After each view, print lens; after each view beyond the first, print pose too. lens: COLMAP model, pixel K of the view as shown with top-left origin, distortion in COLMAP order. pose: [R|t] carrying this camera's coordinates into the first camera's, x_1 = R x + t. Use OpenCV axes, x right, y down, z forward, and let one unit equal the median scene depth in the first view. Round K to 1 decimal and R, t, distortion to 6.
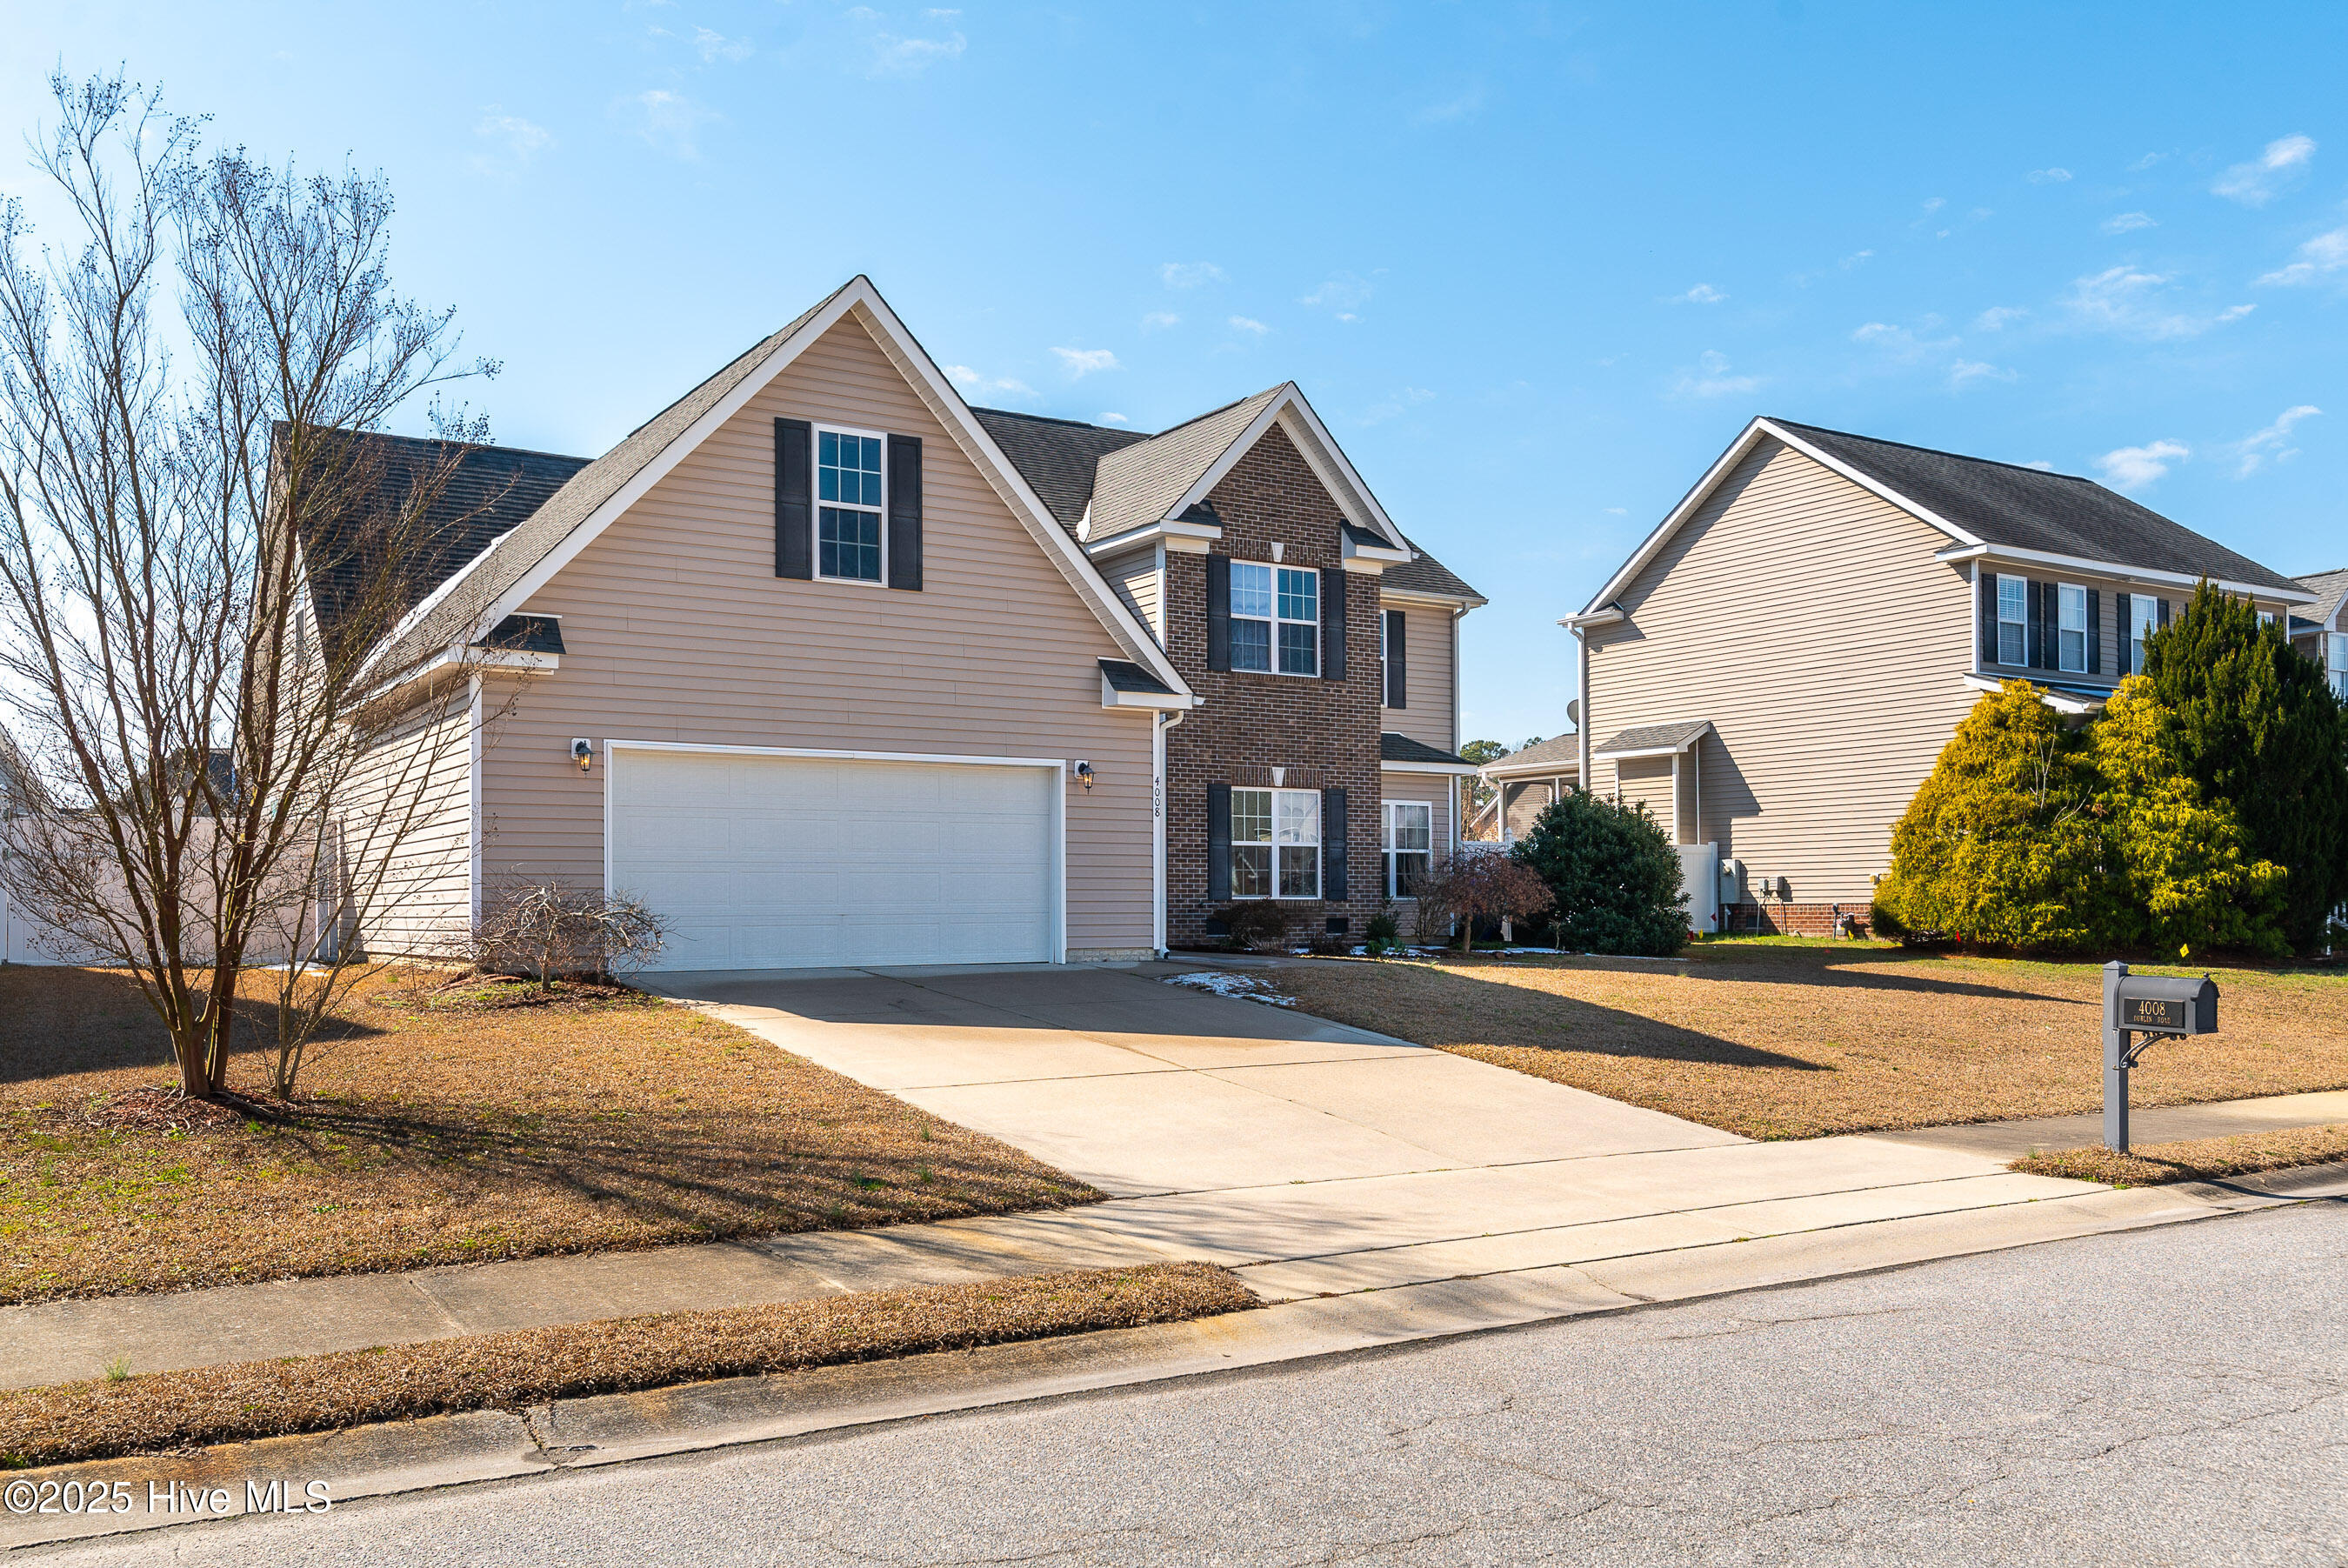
lens RADIAL K [[1773.9, 0, 1167.9], [0, 1773.9, 761.1], [0, 0, 1]] dist [0.009134, -0.001493]
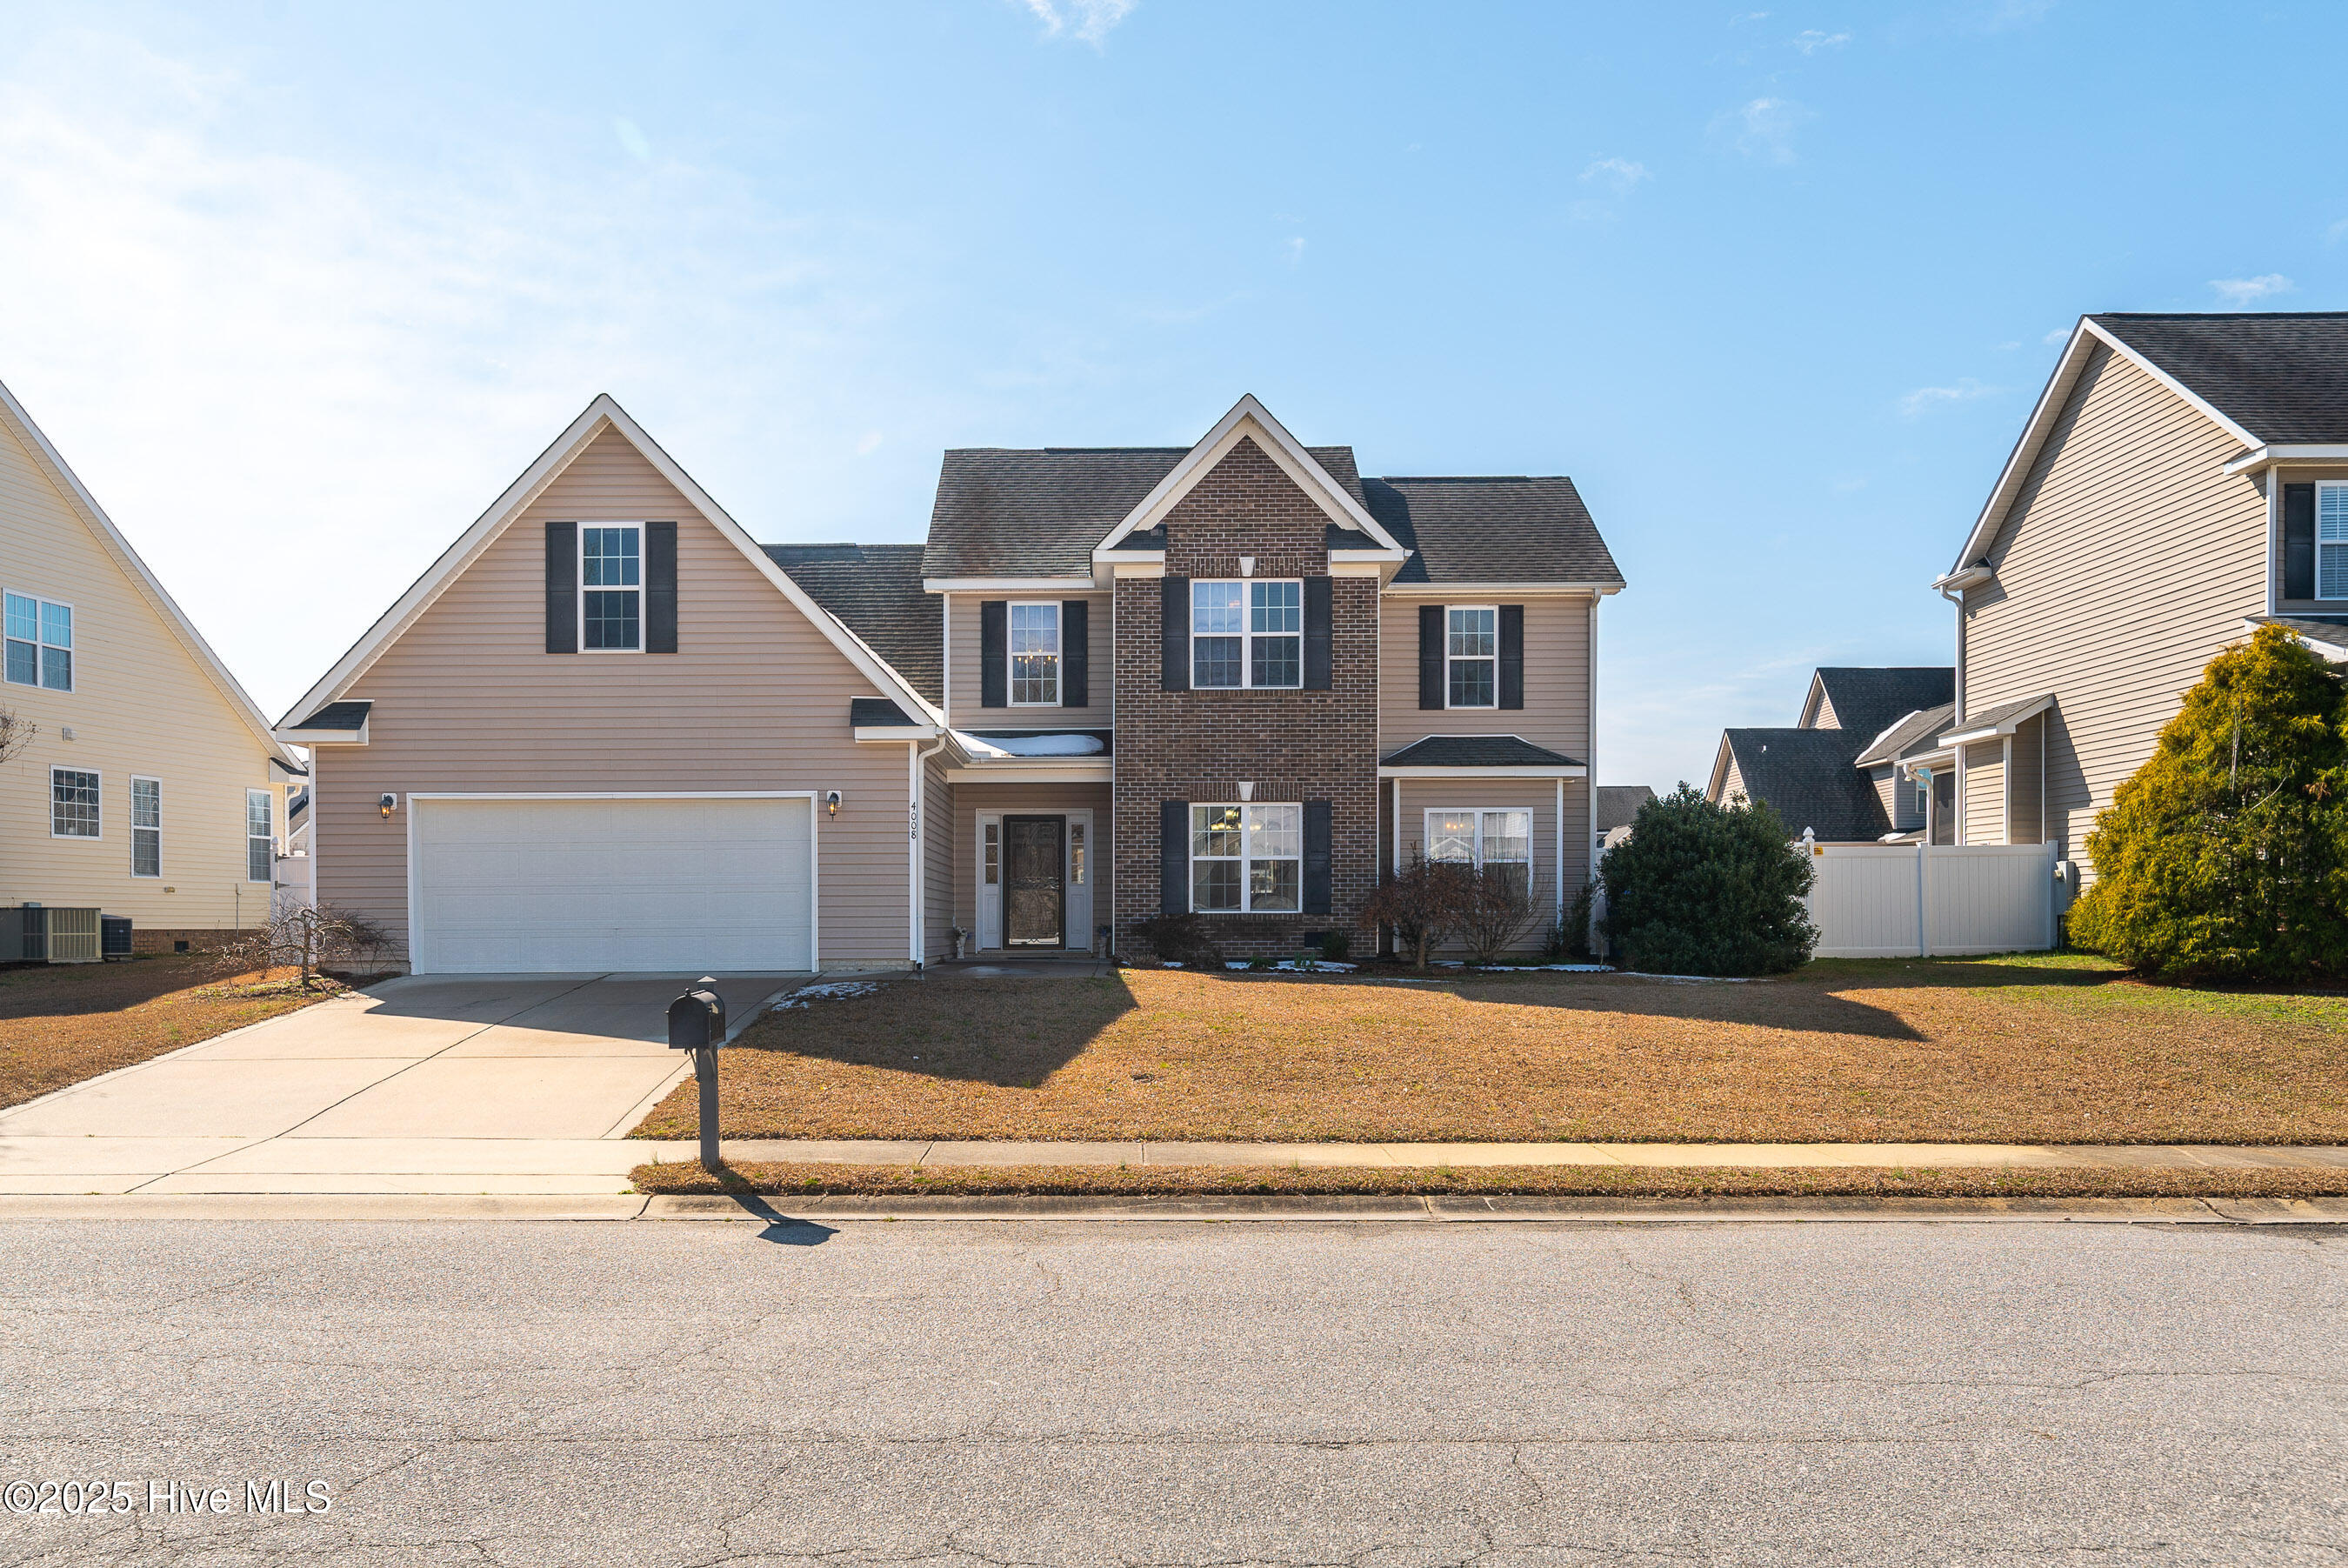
lens RADIAL K [[1773.9, 0, 1164.1], [0, 1773.9, 807.2], [0, 0, 1]] dist [0.009134, -0.001493]
pose [[0.858771, -0.033383, -0.511270, 0.533810], [0.043859, 0.999002, 0.008441, 0.007314], [0.510478, -0.029673, 0.859379, 0.112650]]
